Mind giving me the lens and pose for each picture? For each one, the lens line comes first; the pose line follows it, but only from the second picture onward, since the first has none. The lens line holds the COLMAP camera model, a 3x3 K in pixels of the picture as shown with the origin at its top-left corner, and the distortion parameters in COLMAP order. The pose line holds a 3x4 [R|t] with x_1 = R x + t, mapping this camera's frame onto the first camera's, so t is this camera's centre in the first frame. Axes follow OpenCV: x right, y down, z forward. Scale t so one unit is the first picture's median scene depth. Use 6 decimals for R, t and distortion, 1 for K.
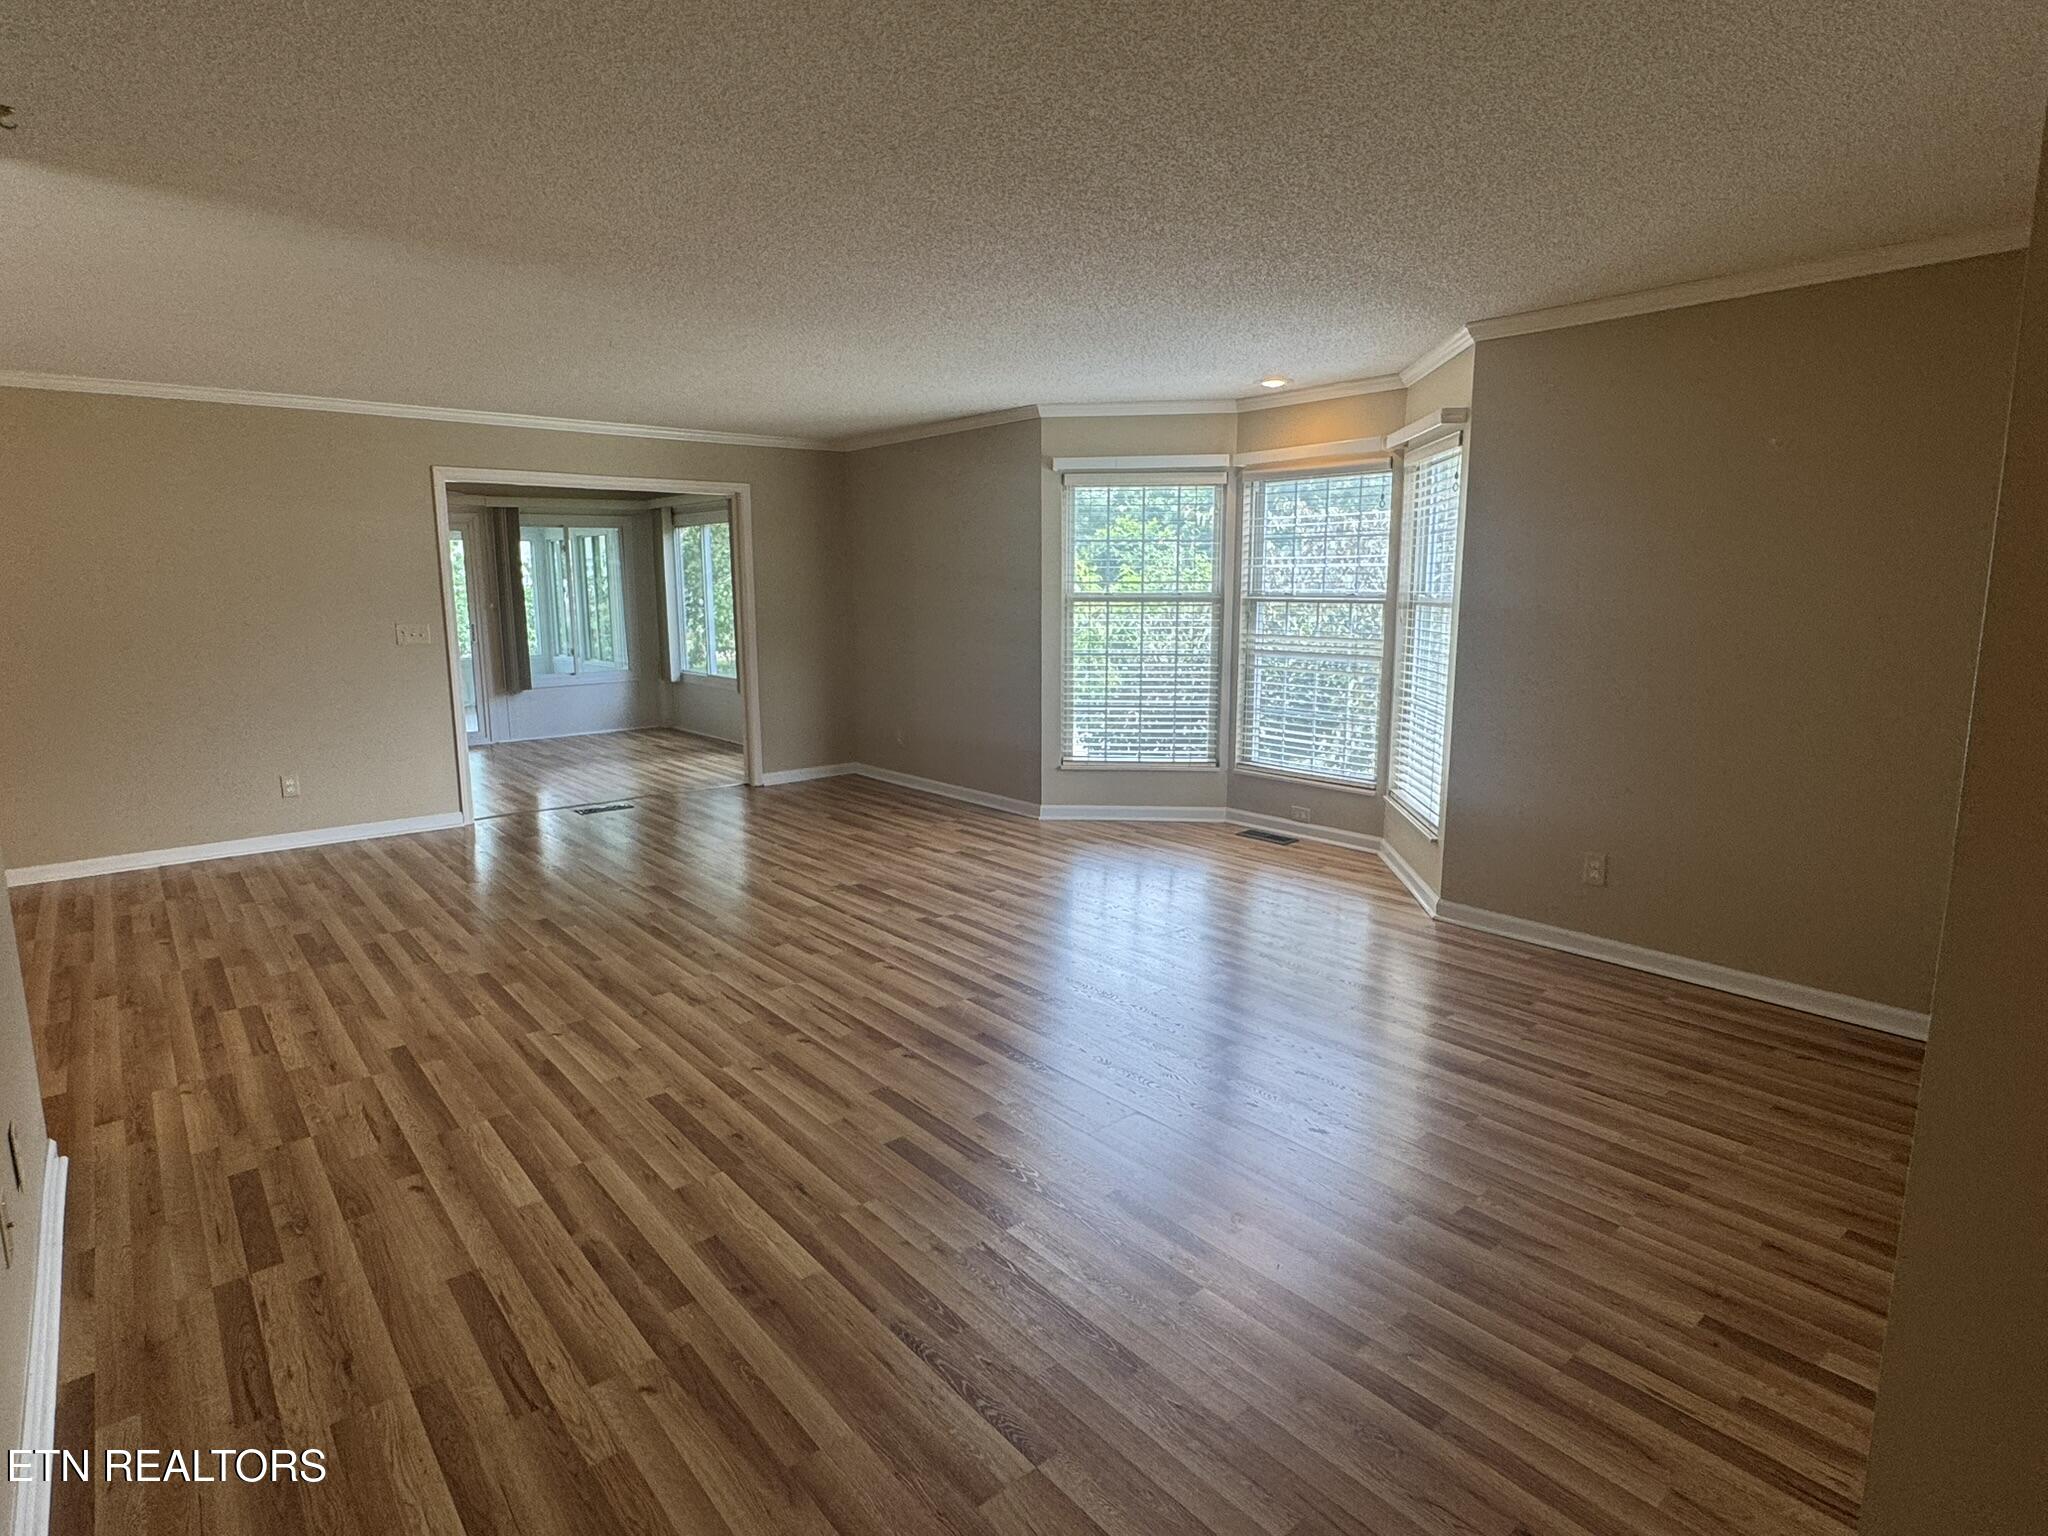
lens RADIAL K [[1095.1, 0, 1020.9], [0, 1095.1, 775.0], [0, 0, 1]] dist [-0.003875, -0.000631]
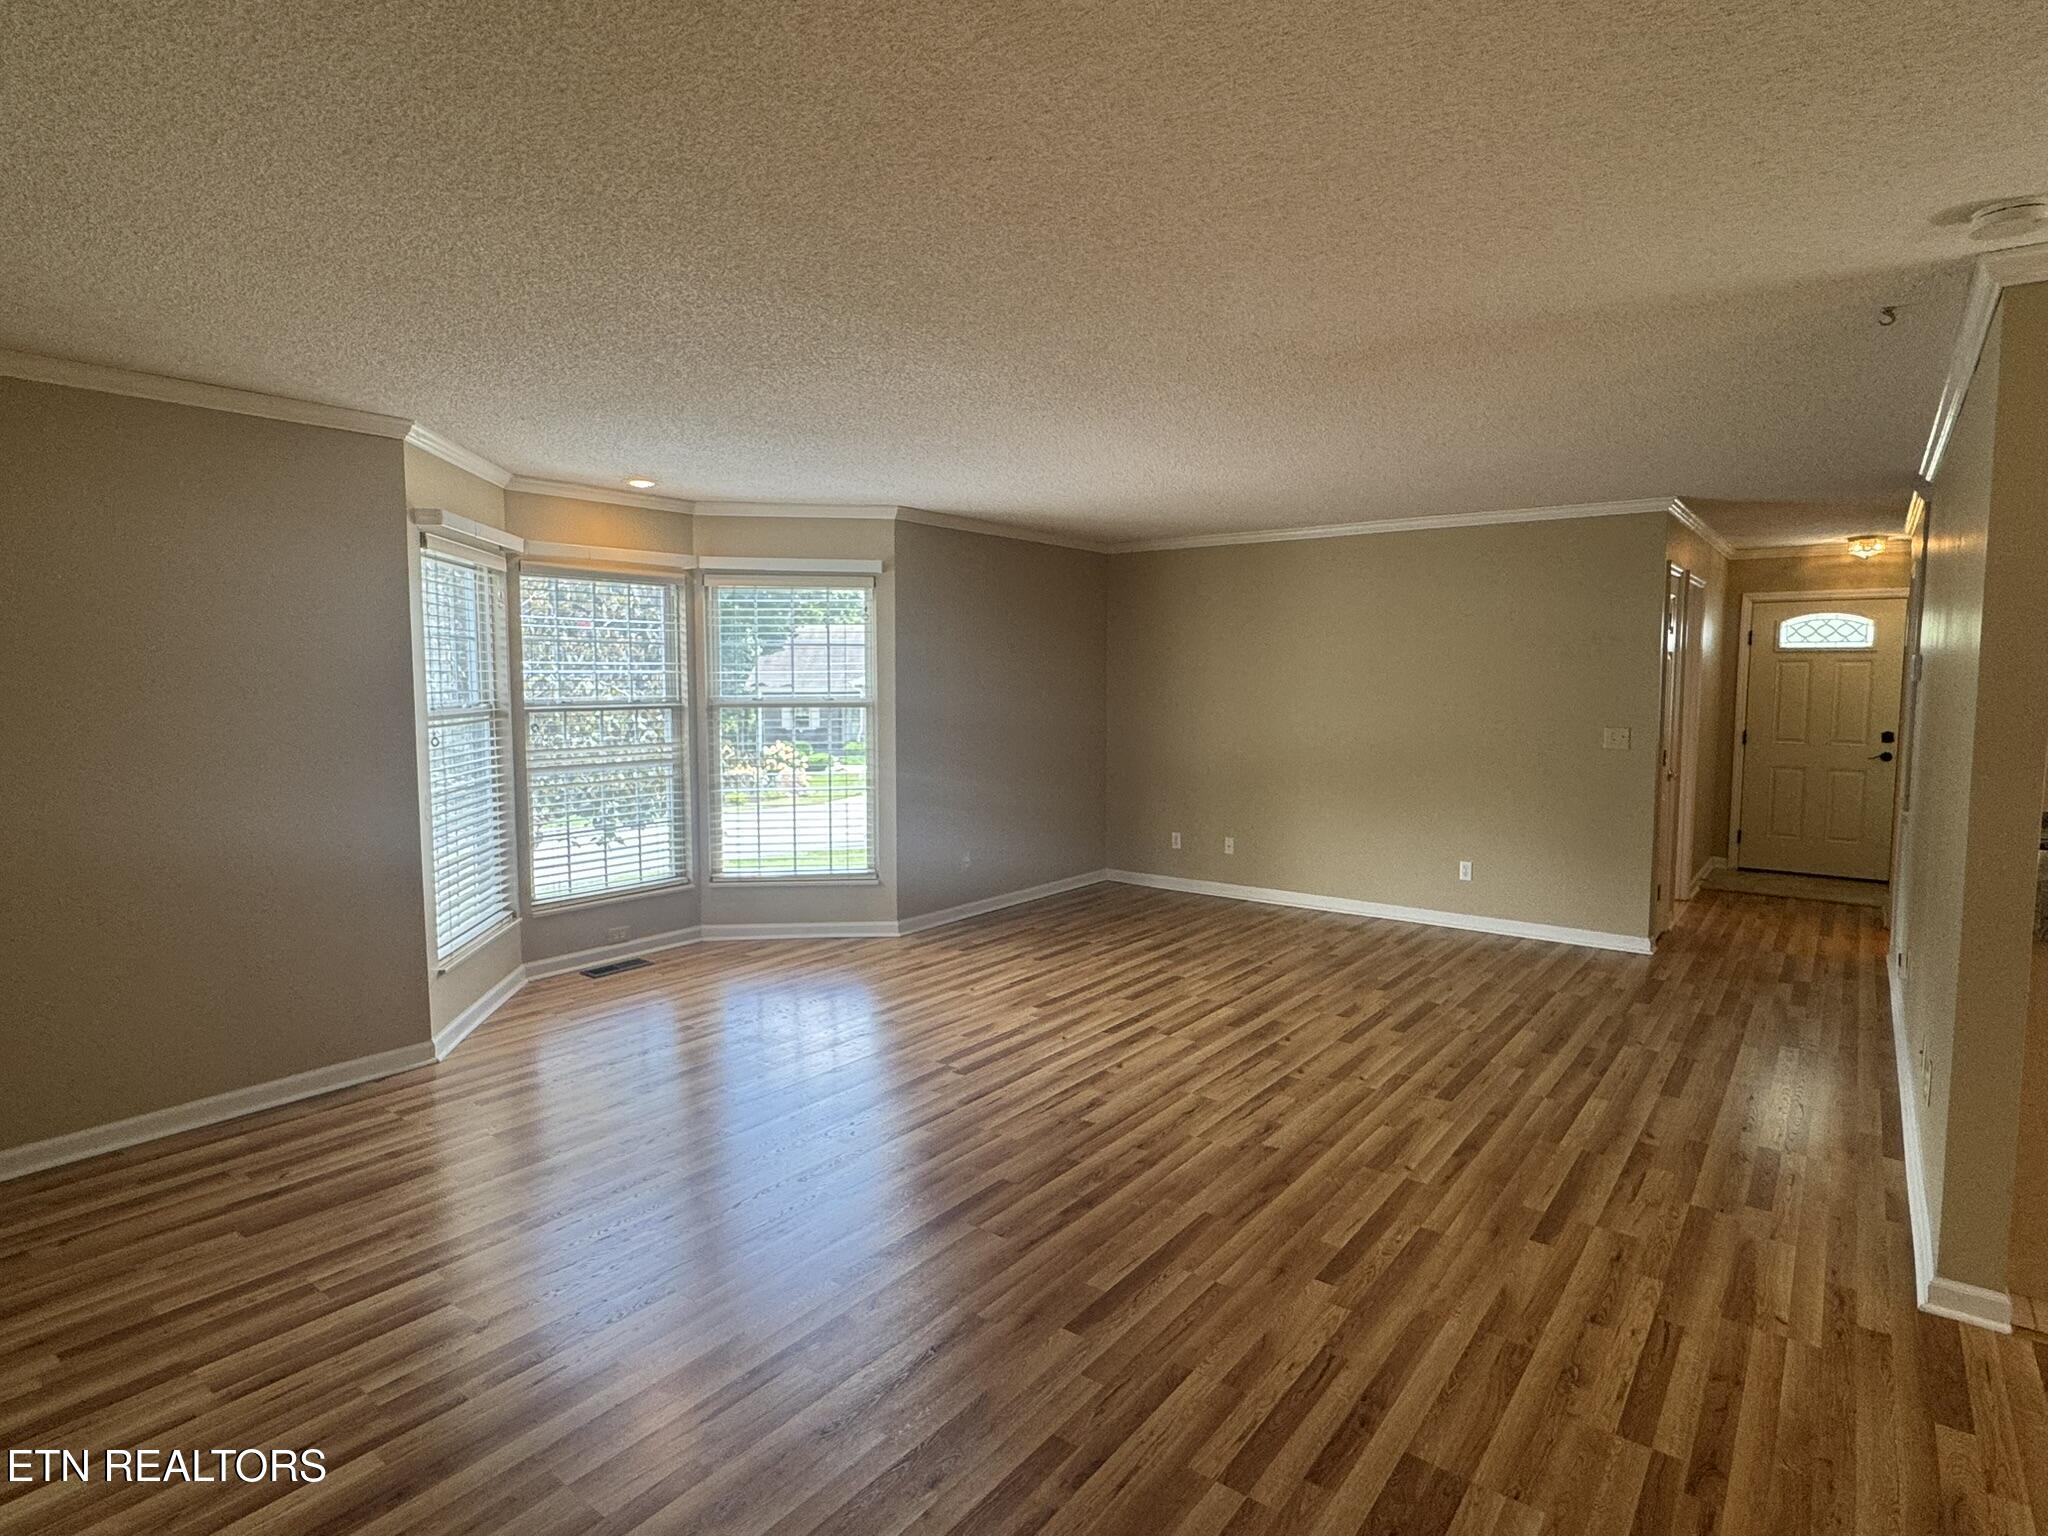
lens RADIAL K [[1095.1, 0, 1018.2], [0, 1095.1, 762.1], [0, 0, 1]] dist [-0.003875, -0.000631]
pose [[-0.218798, -0.075114, 0.972875, -1.031057], [0.172426, 0.978367, 0.114316, -0.224591], [-0.960415, 0.192761, -0.201113, 1.200793]]
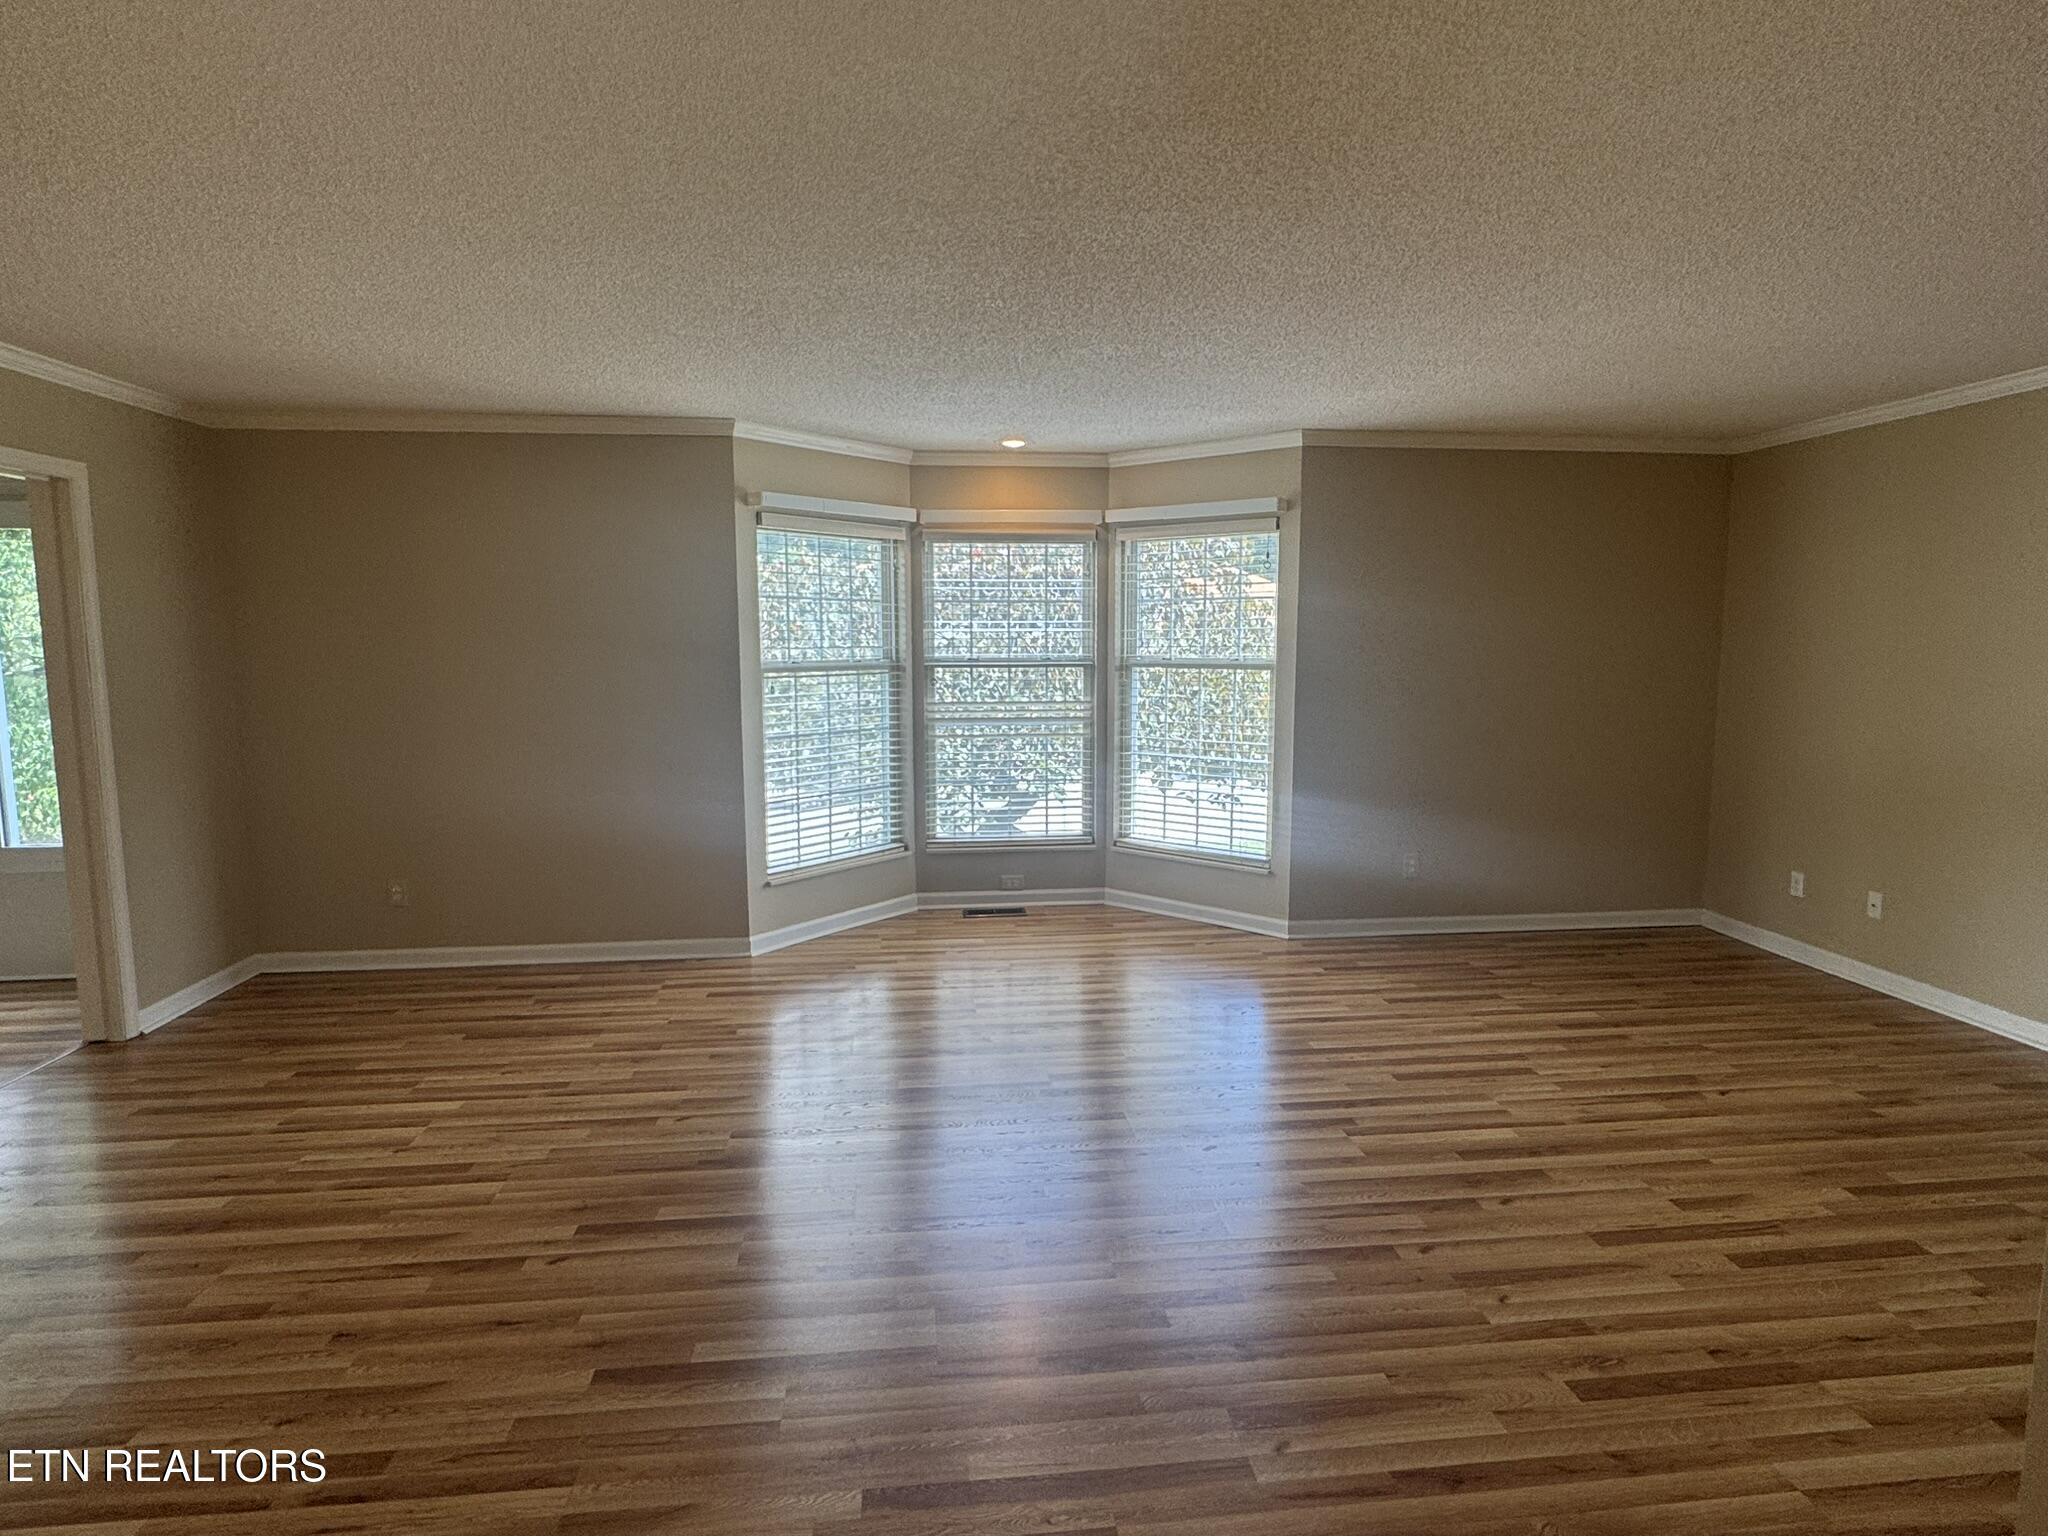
lens RADIAL K [[1095.1, 0, 1030.4], [0, 1095.1, 765.1], [0, 0, 1]] dist [-0.003875, -0.000631]
pose [[0.550922, -0.094476, 0.829192, -0.773352], [0.146897, 0.989037, 0.015089, -0.115583], [-0.821526, 0.113493, 0.558761, 0.623941]]
